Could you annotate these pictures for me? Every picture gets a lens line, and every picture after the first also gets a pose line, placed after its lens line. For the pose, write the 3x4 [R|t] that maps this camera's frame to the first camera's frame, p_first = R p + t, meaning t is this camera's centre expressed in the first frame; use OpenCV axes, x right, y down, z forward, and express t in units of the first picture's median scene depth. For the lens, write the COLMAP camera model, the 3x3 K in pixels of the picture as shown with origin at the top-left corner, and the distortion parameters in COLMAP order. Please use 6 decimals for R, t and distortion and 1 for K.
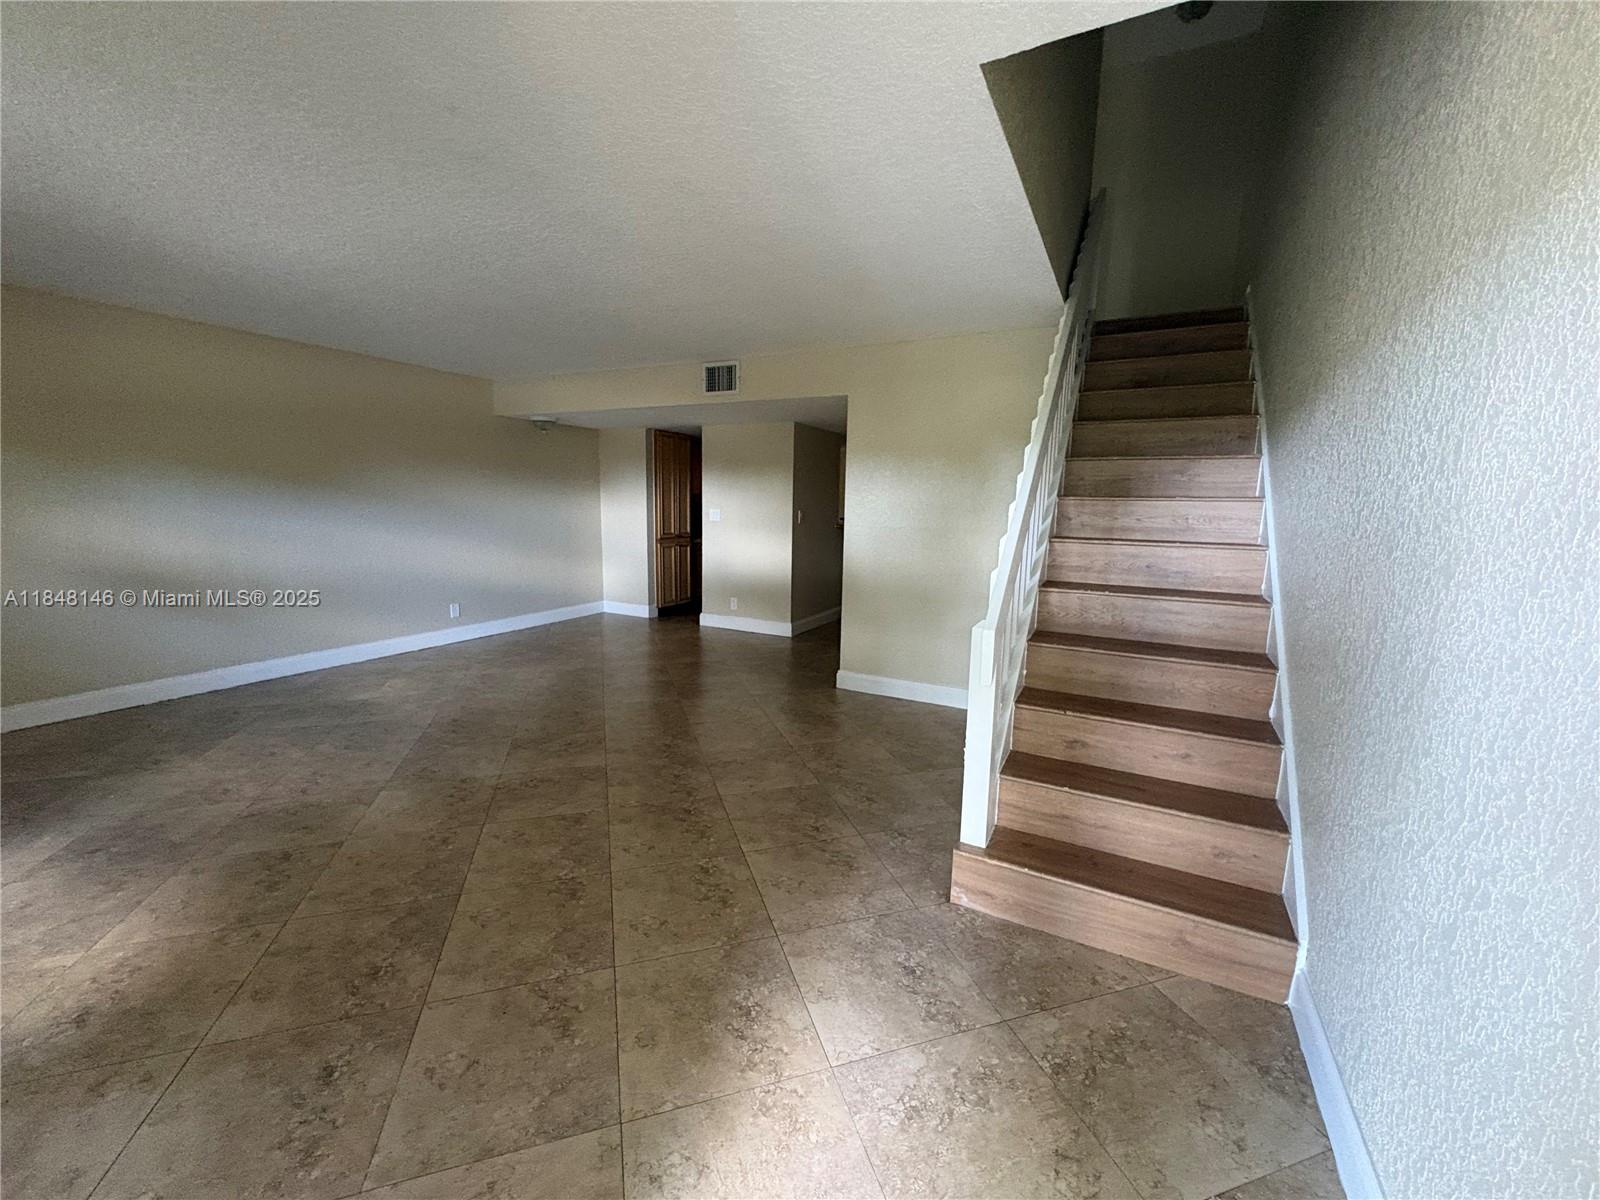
lens RADIAL K [[638.9, 0, 800.0], [0, 638.9, 600.0], [0, 0, 1]] dist [0.001492, 0.000025]
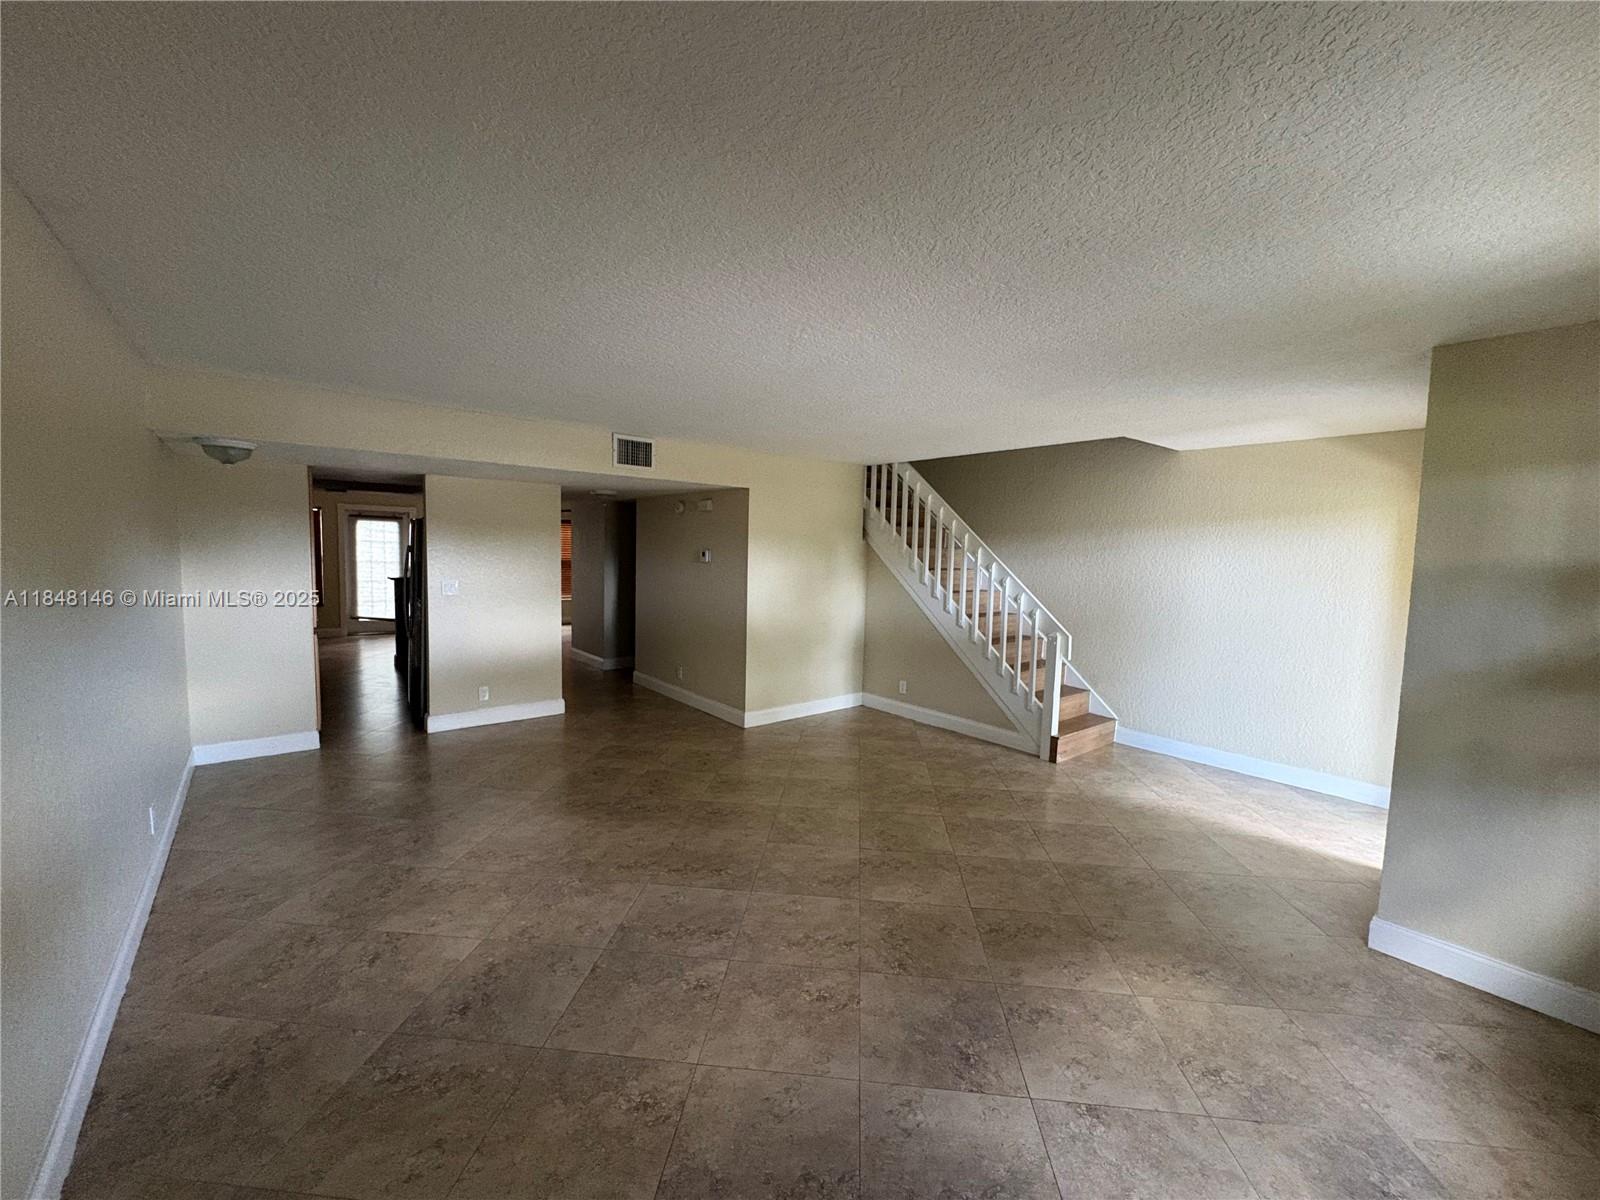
lens RADIAL K [[638.9, 0, 800.0], [0, 638.9, 600.0], [0, 0, 1]] dist [0.001492, 0.000025]
pose [[0.389381, -0.085454, 0.917104, -1.496314], [0.129304, 0.990898, 0.037431, -0.199869], [-0.911955, 0.104011, 0.396887, 0.634702]]
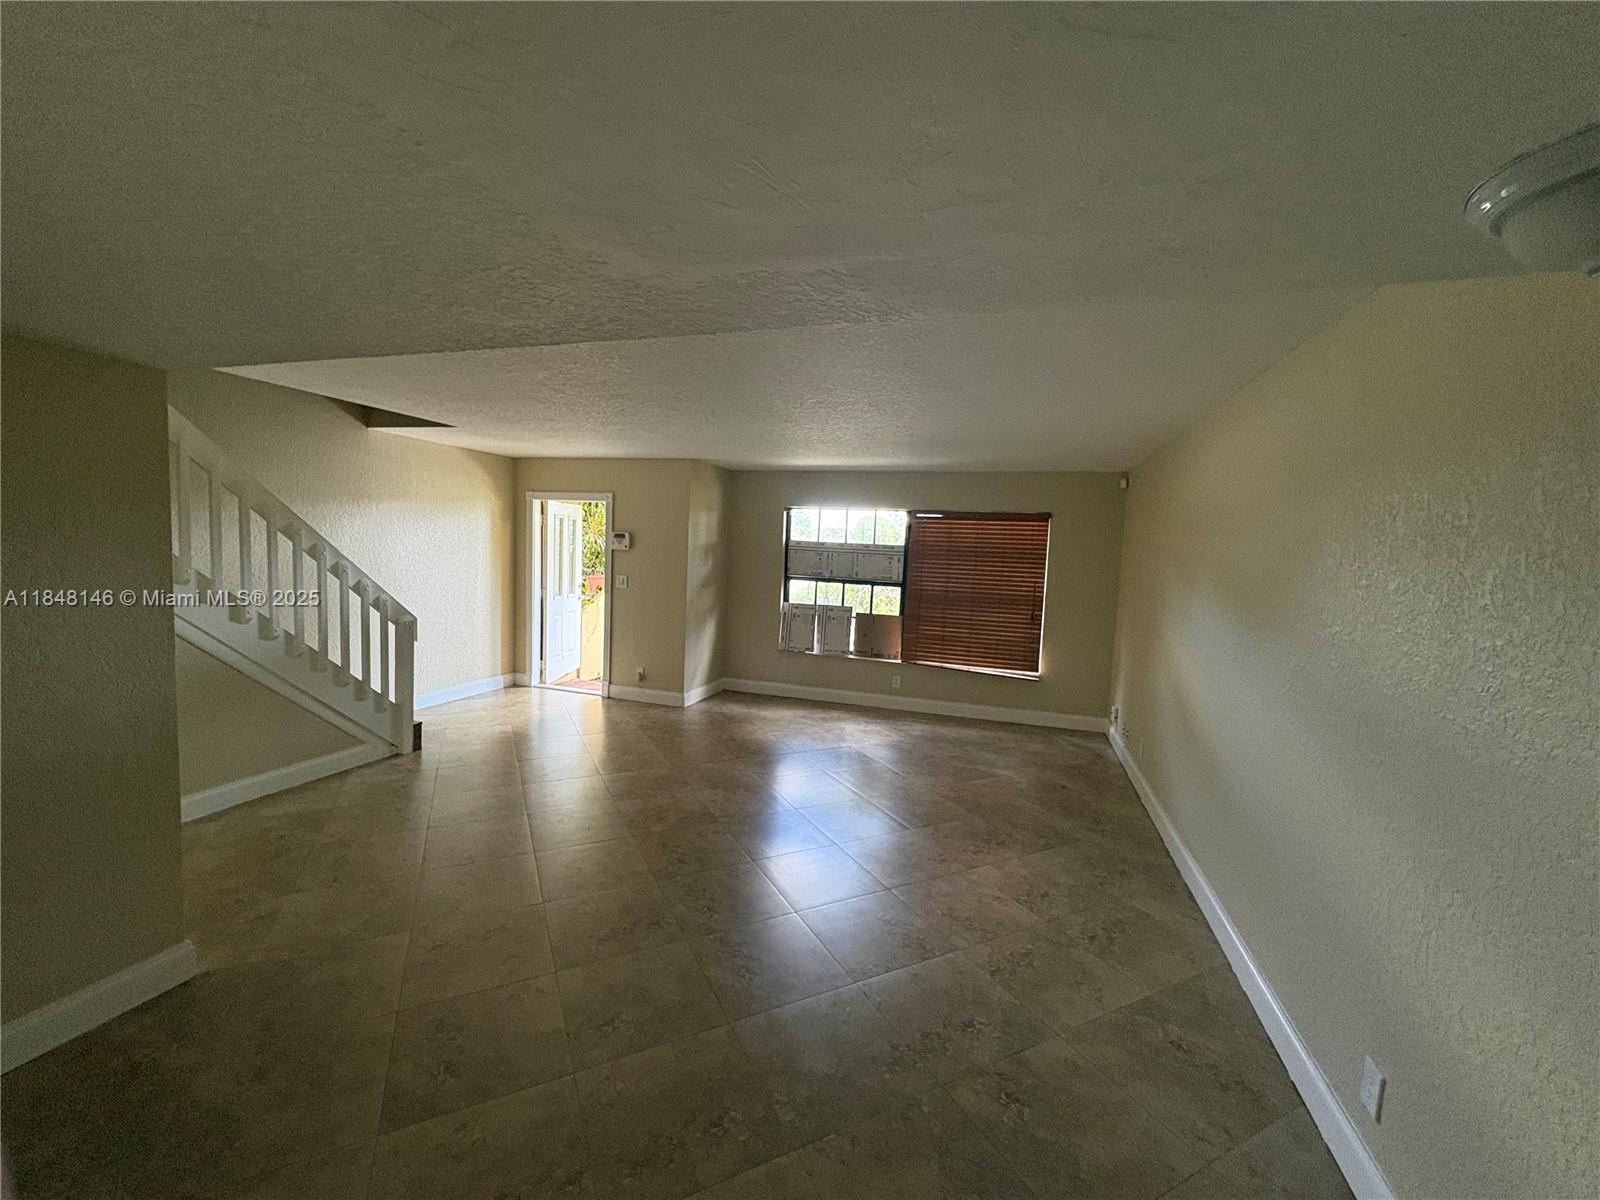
lens RADIAL K [[638.9, 0, 800.0], [0, 638.9, 600.0], [0, 0, 1]] dist [0.001492, 0.000025]
pose [[-0.984881, -0.049260, -0.166080, -0.457246], [-0.087708, 0.968550, 0.232849, -0.442703], [0.149387, 0.243895, -0.958227, 2.249353]]
